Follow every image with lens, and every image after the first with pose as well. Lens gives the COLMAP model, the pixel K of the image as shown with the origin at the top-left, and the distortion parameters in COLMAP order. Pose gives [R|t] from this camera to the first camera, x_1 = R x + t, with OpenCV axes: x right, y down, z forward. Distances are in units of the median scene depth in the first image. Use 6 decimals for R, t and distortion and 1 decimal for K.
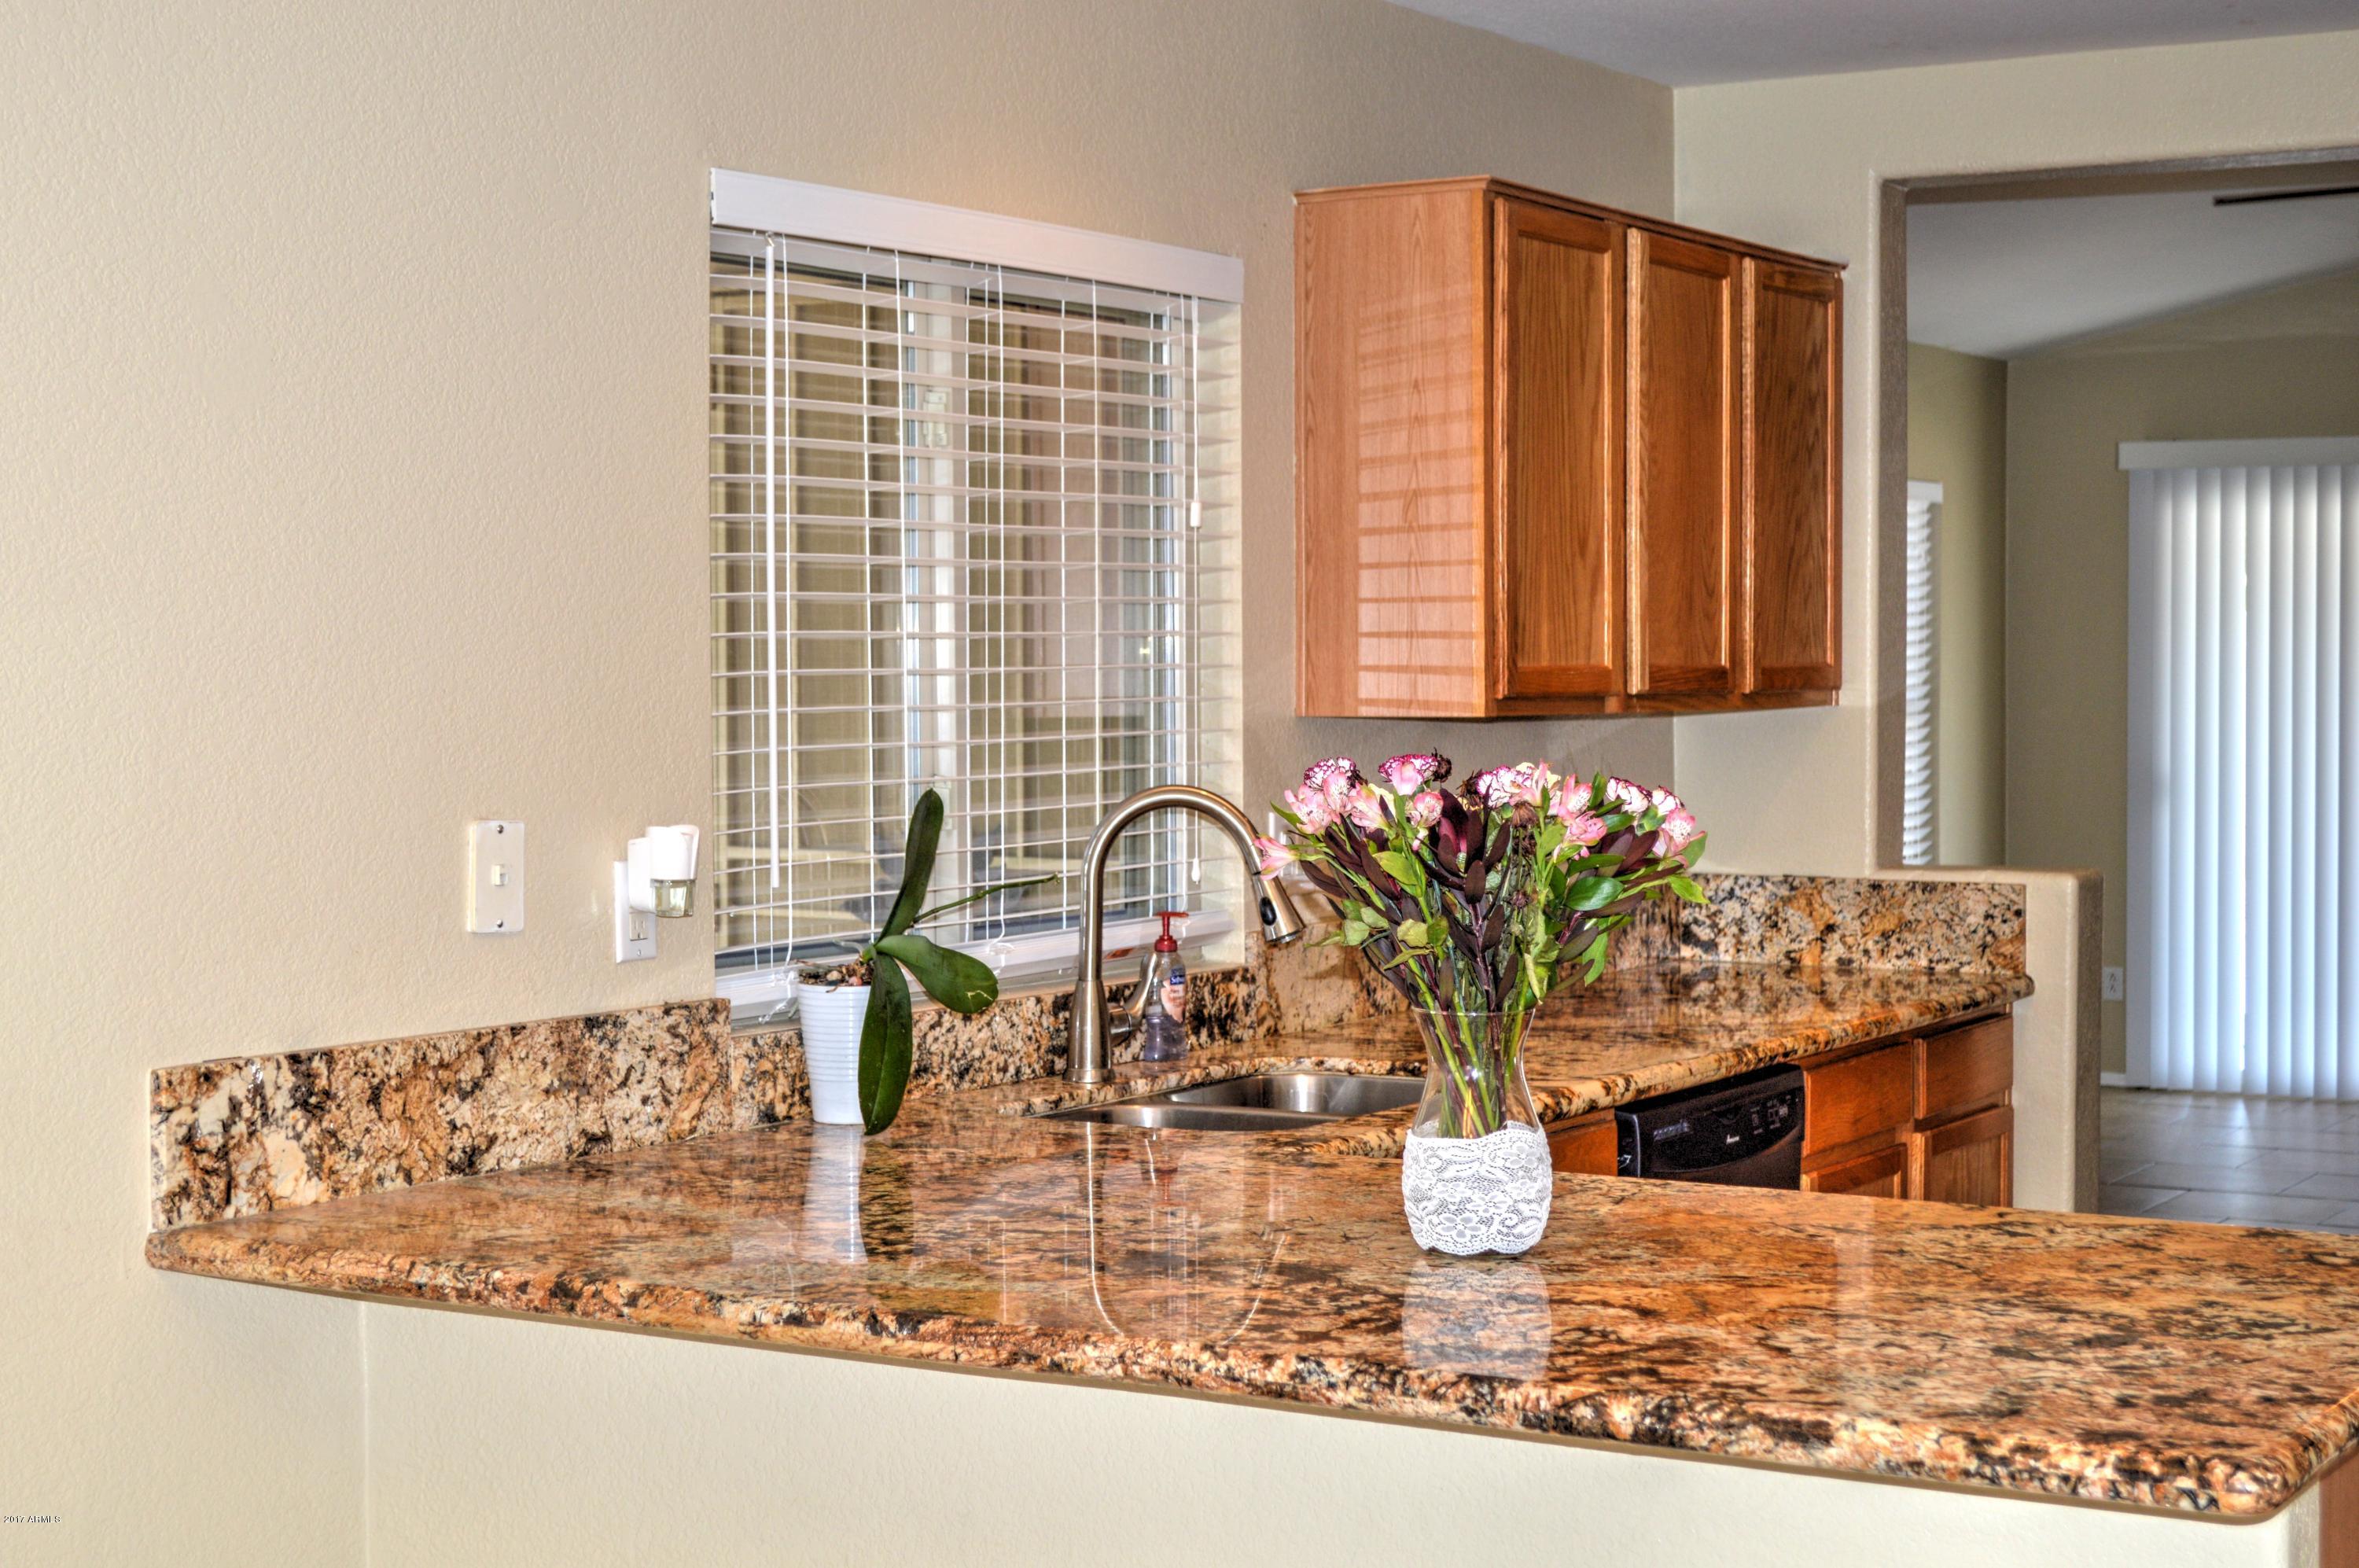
lens RADIAL K [[3678.7, 0, 1179.5], [0, 3678.7, 784.0], [0, 0, 1]] dist [-0.004832, -0.049599]
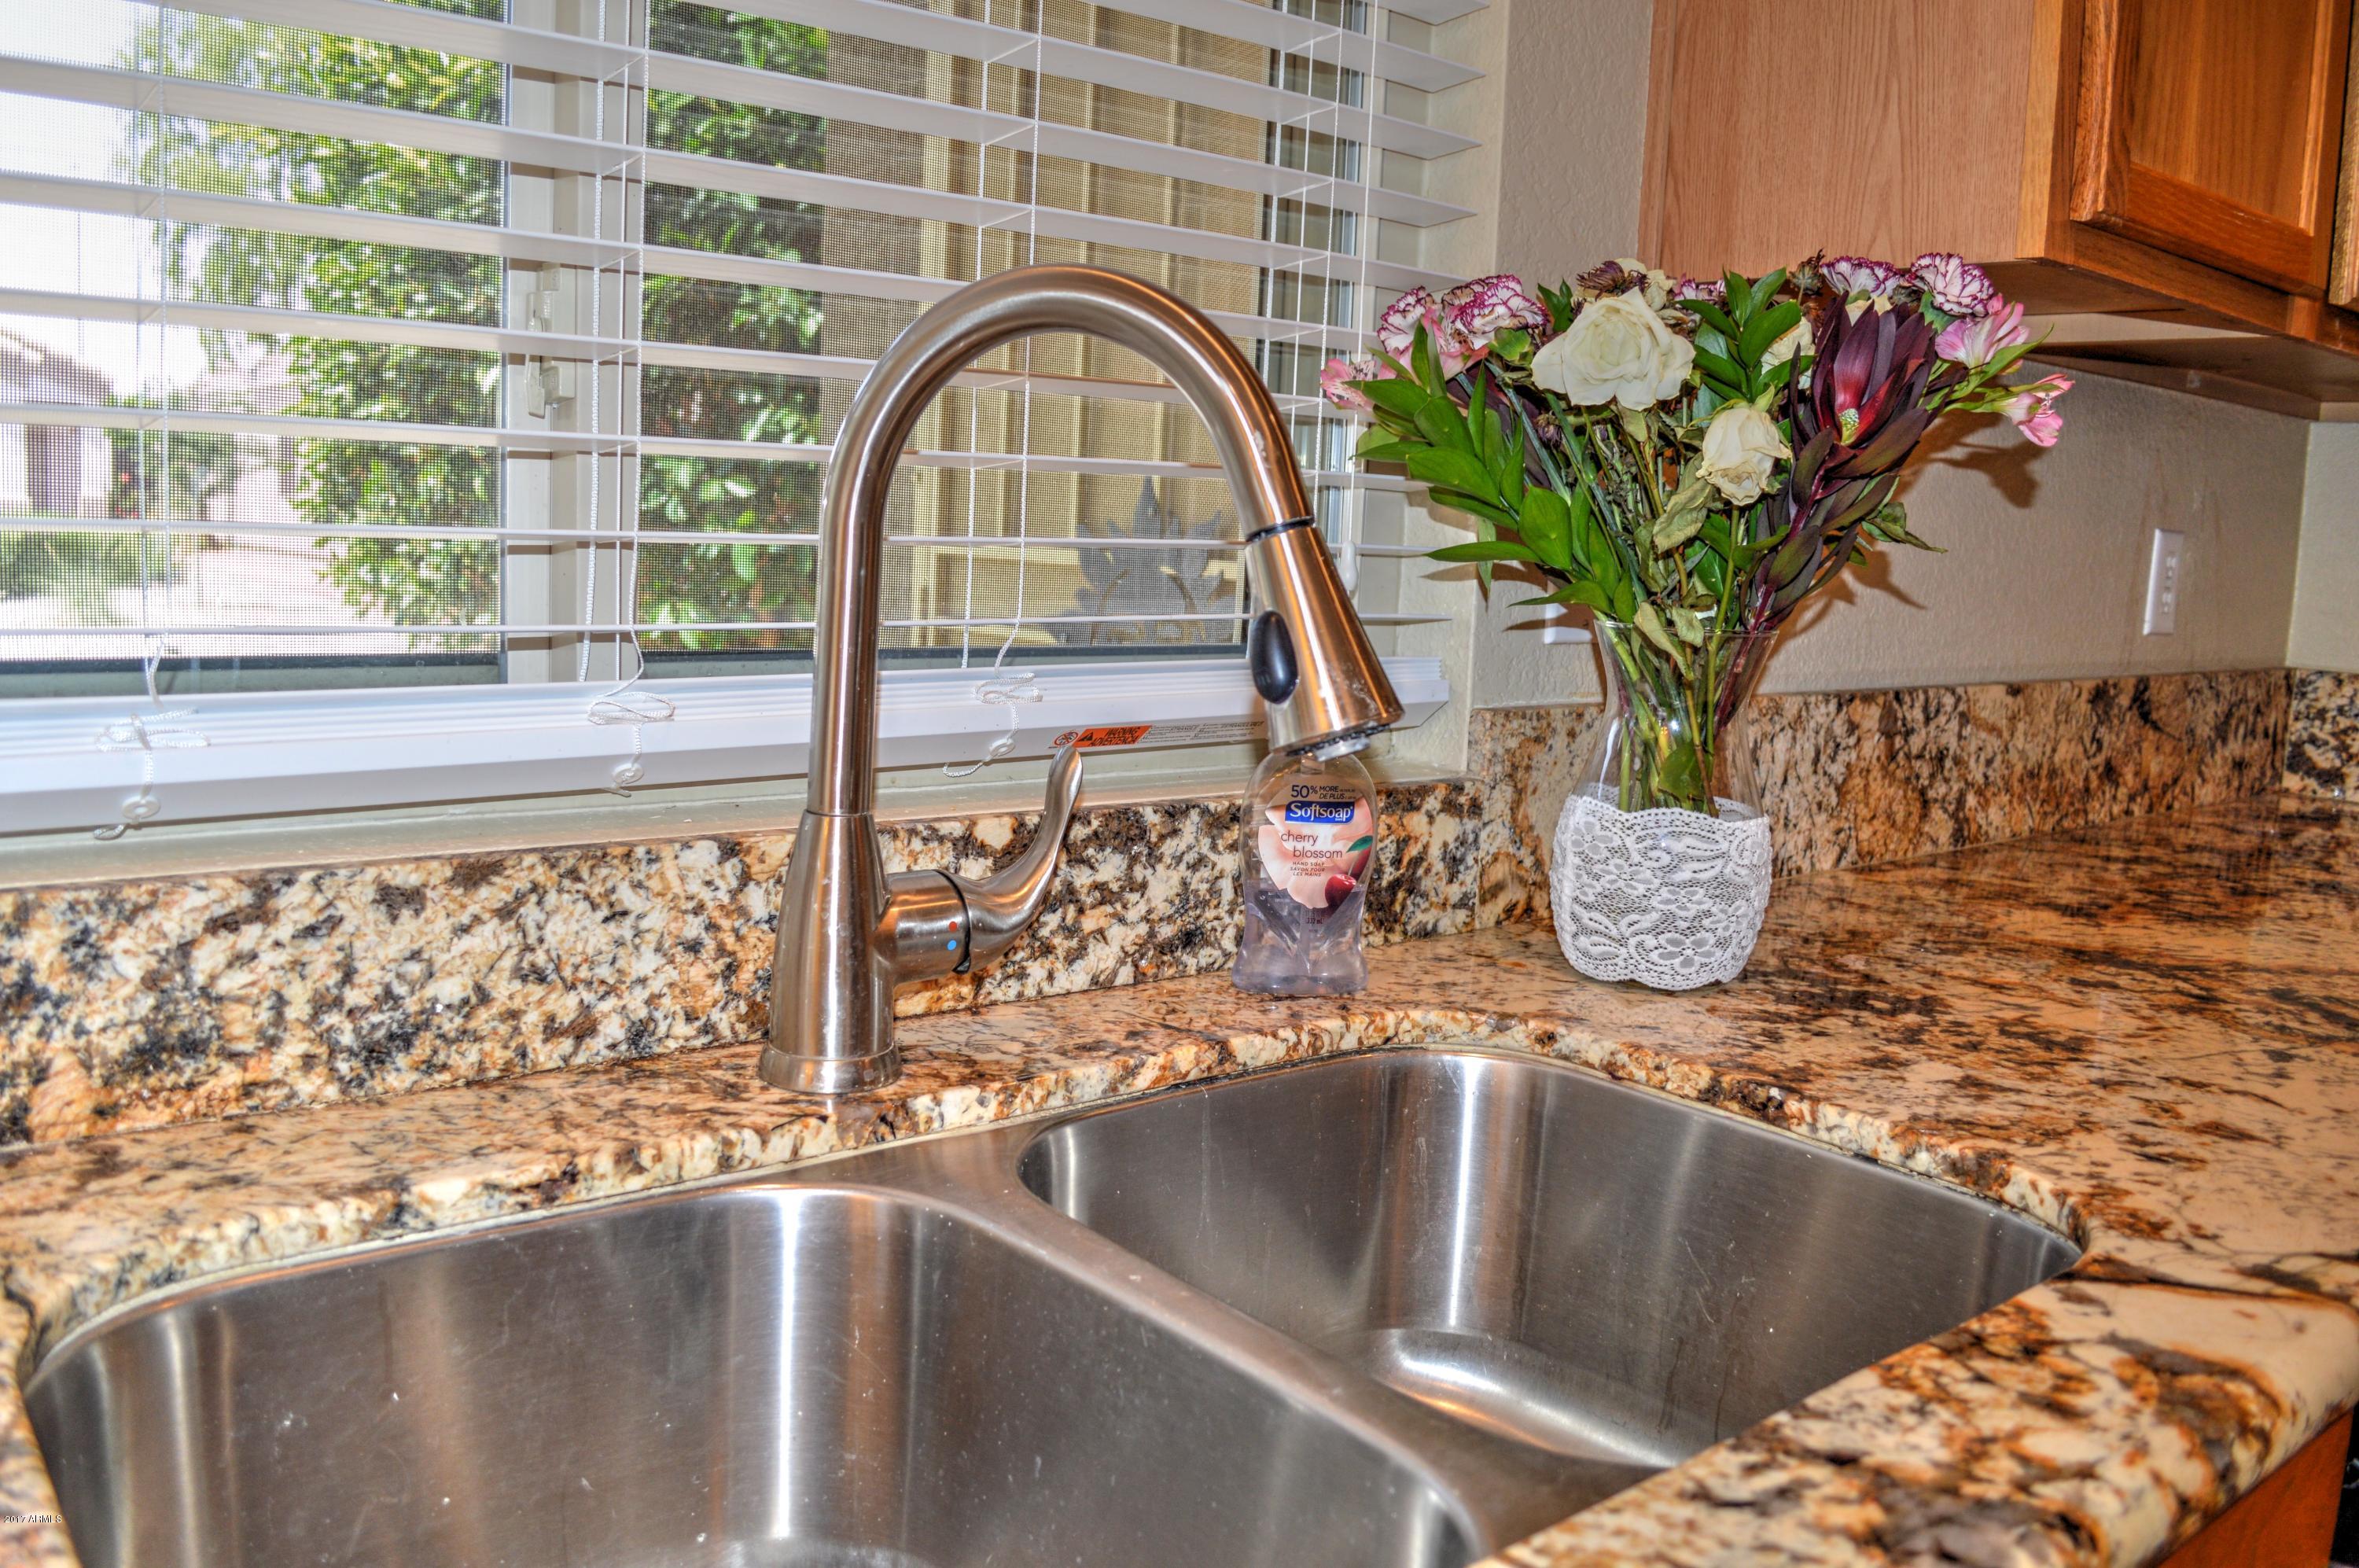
lens RADIAL K [[1887.5, 0, 1179.5], [0, 1887.5, 784.0], [0, 0, 1]] dist [-0.087002, 0.017326]
pose [[0.944221, 0.092881, -0.315943, 0.090469], [-0.060210, 0.991920, 0.111663, 0.037053], [0.323762, -0.086412, 0.942184, 1.123122]]
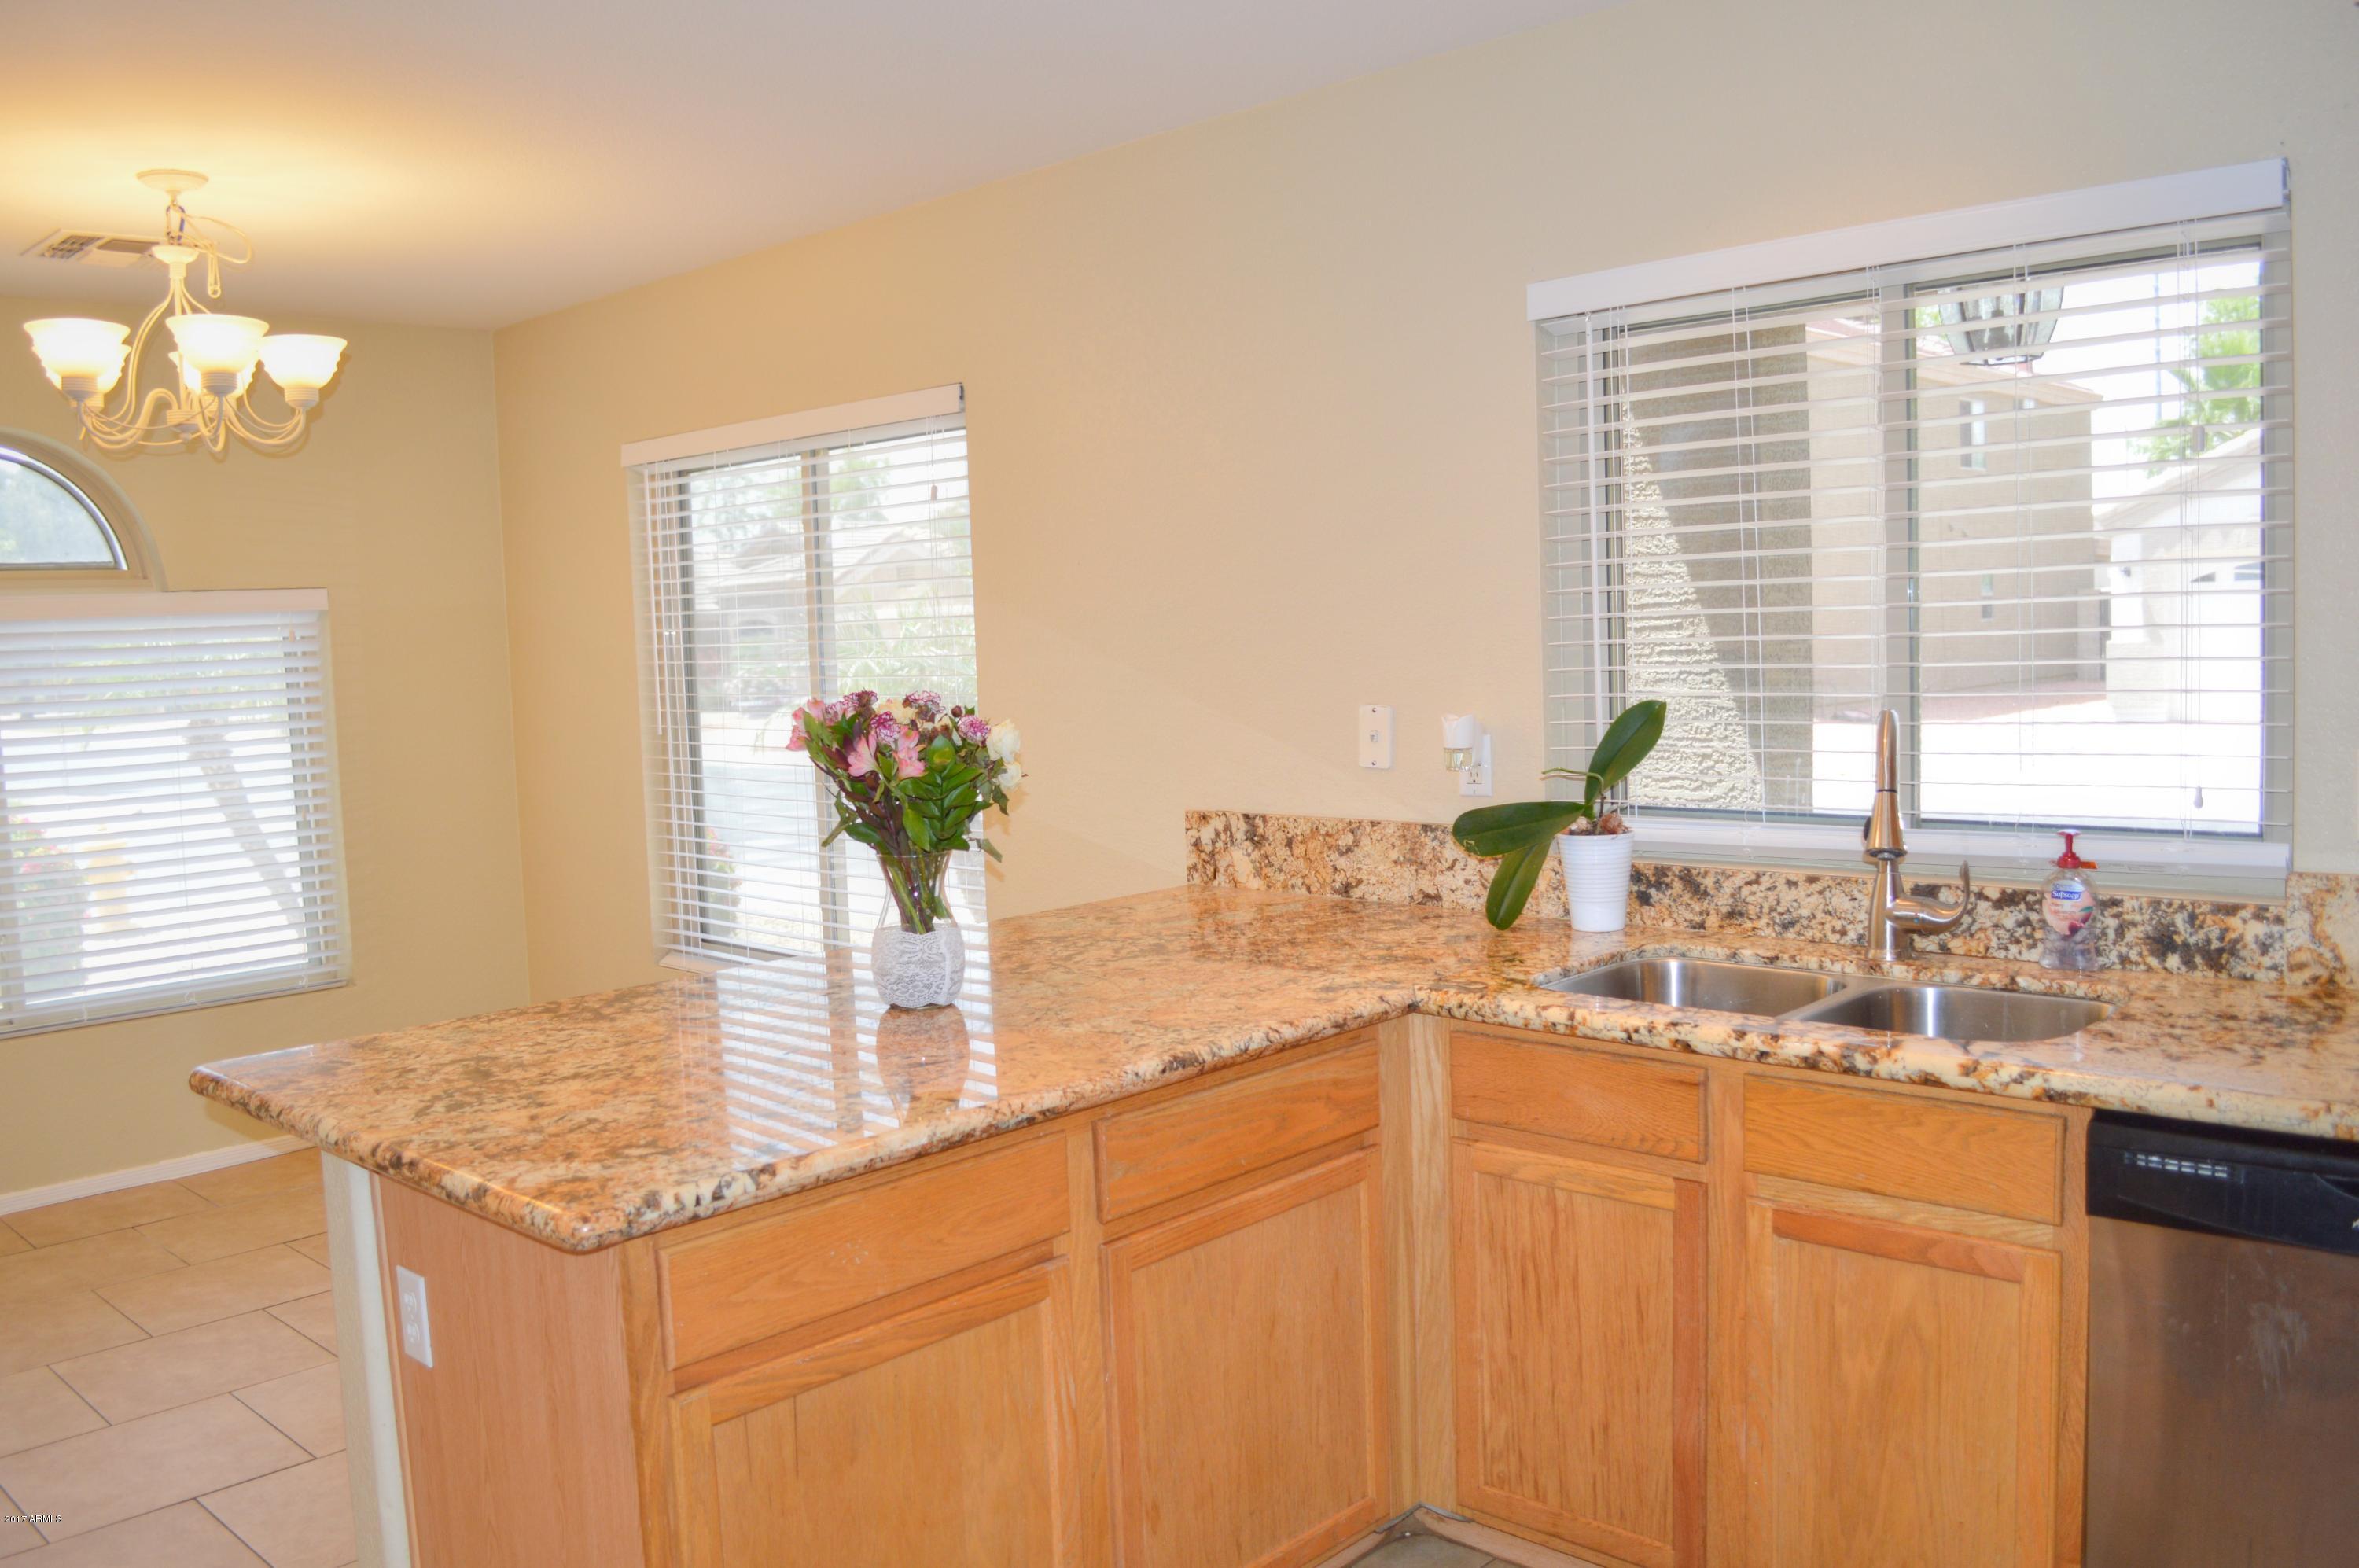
lens RADIAL K [[1887.5, 0, 1179.5], [0, 1887.5, 784.0], [0, 0, 1]] dist [-0.087002, 0.017326]
pose [[-0.208858, 0.092451, -0.973566, 0.800670], [0.004737, 0.995605, 0.093528, -0.041551], [0.977935, 0.014922, -0.208378, 1.216530]]
